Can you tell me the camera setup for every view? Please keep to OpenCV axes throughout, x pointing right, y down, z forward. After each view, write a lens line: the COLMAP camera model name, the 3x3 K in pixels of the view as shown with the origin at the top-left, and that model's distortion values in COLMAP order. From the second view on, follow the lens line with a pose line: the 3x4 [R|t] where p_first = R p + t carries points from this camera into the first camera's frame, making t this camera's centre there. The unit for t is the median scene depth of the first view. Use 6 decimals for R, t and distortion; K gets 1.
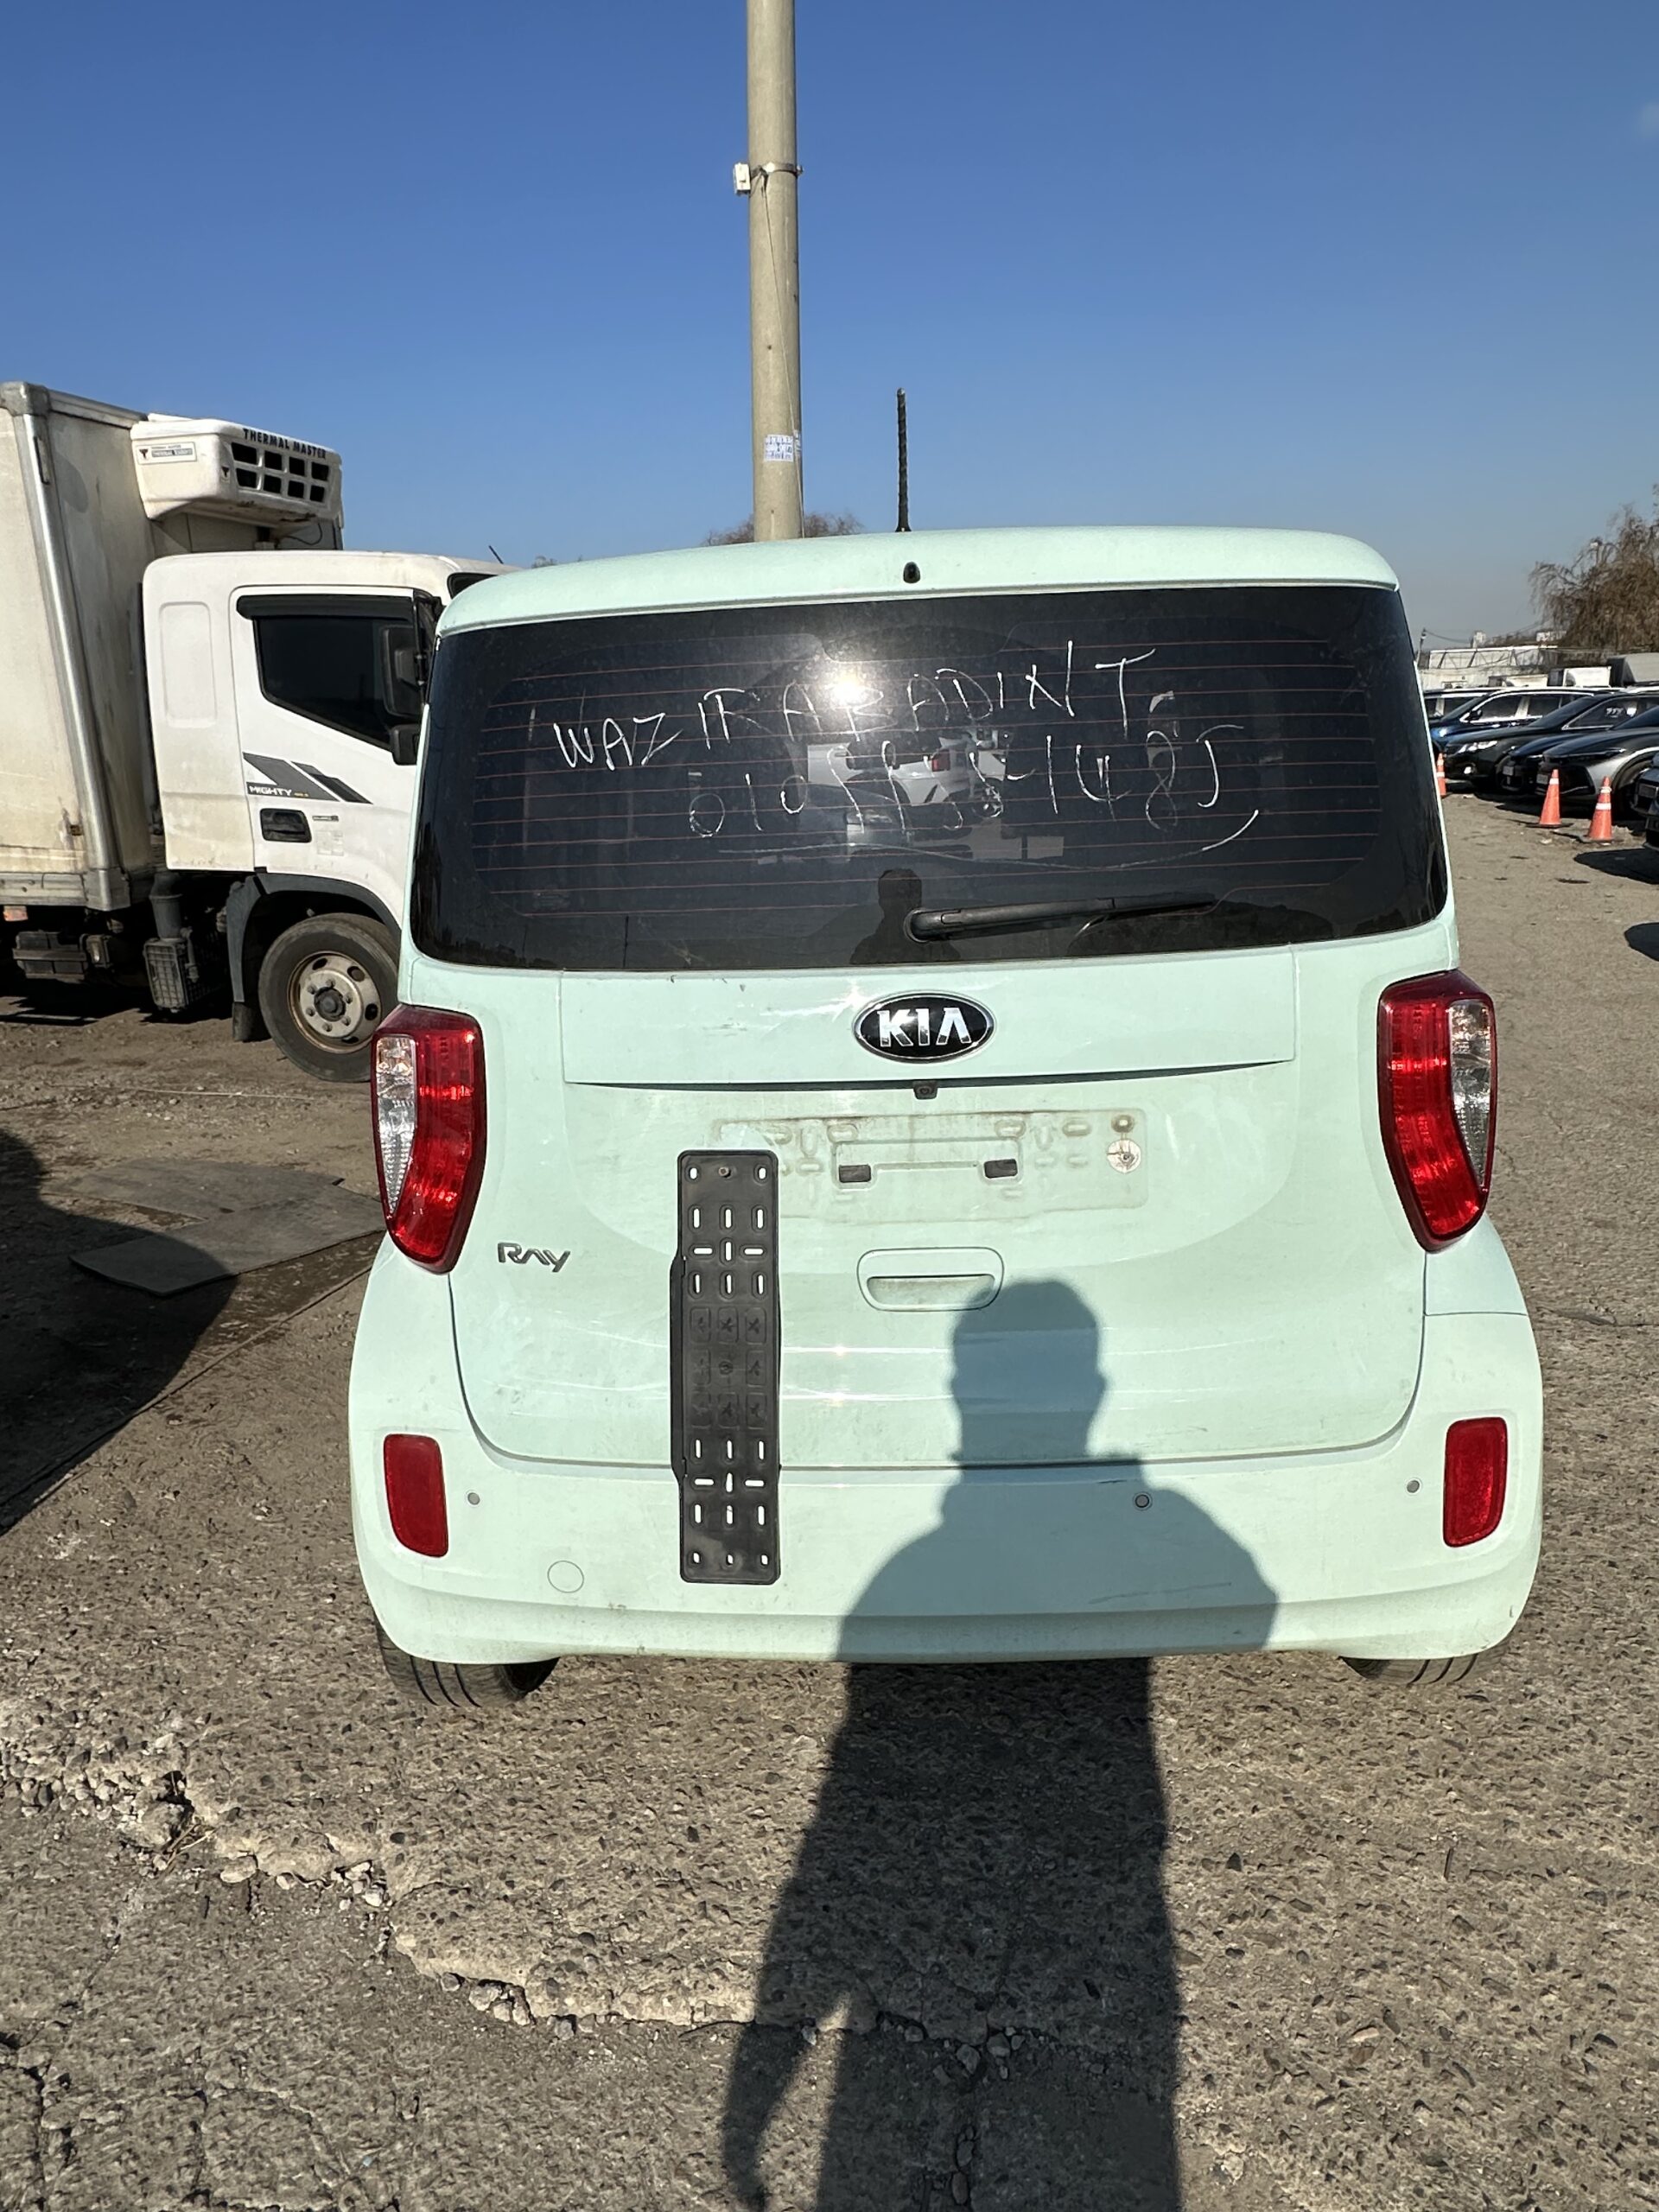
lens RADIAL K [[1377.5, 0, 827.0], [0, 1377.5, 1111.7], [0, 0, 1]] dist [-0.003550, -0.000584]
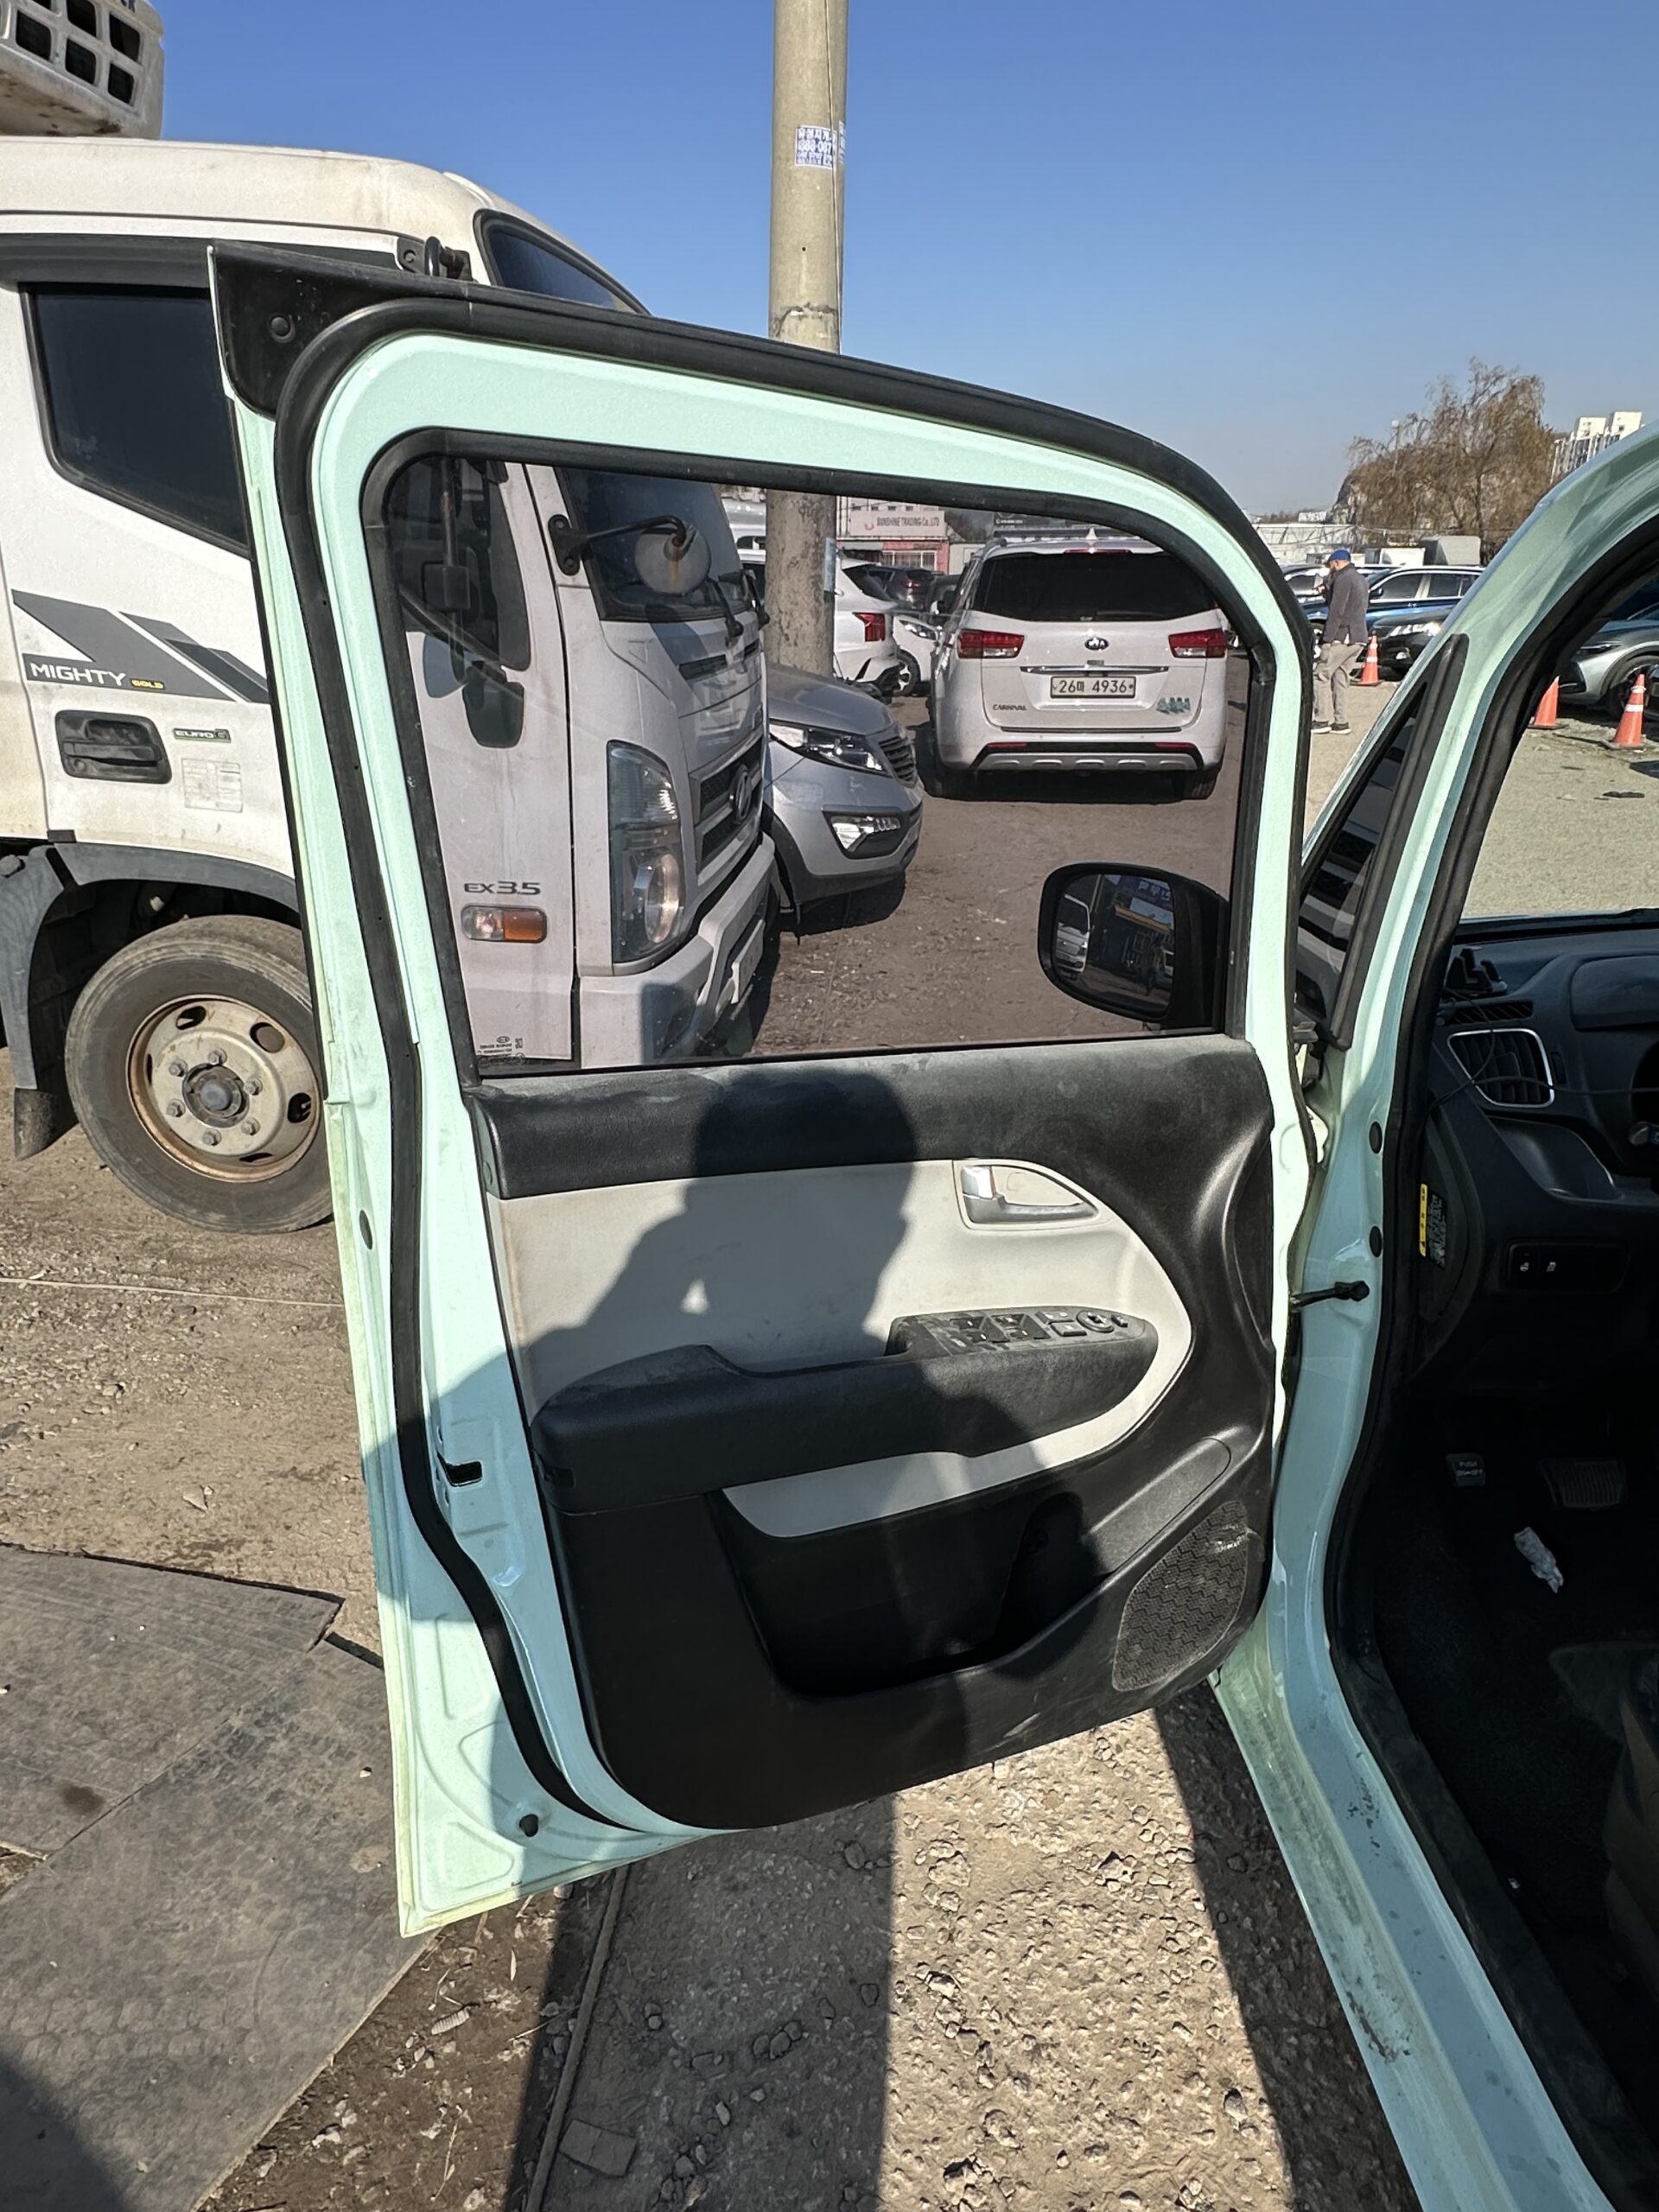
lens RADIAL K [[1377.5, 0, 820.6], [0, 1377.5, 1110.3], [0, 0, 1]] dist [-0.003550, -0.000584]
pose [[0.988638, -0.020349, 0.148935, -0.212954], [0.006650, 0.995746, 0.091904, -0.118578], [-0.150171, -0.089870, 0.984567, 0.454031]]
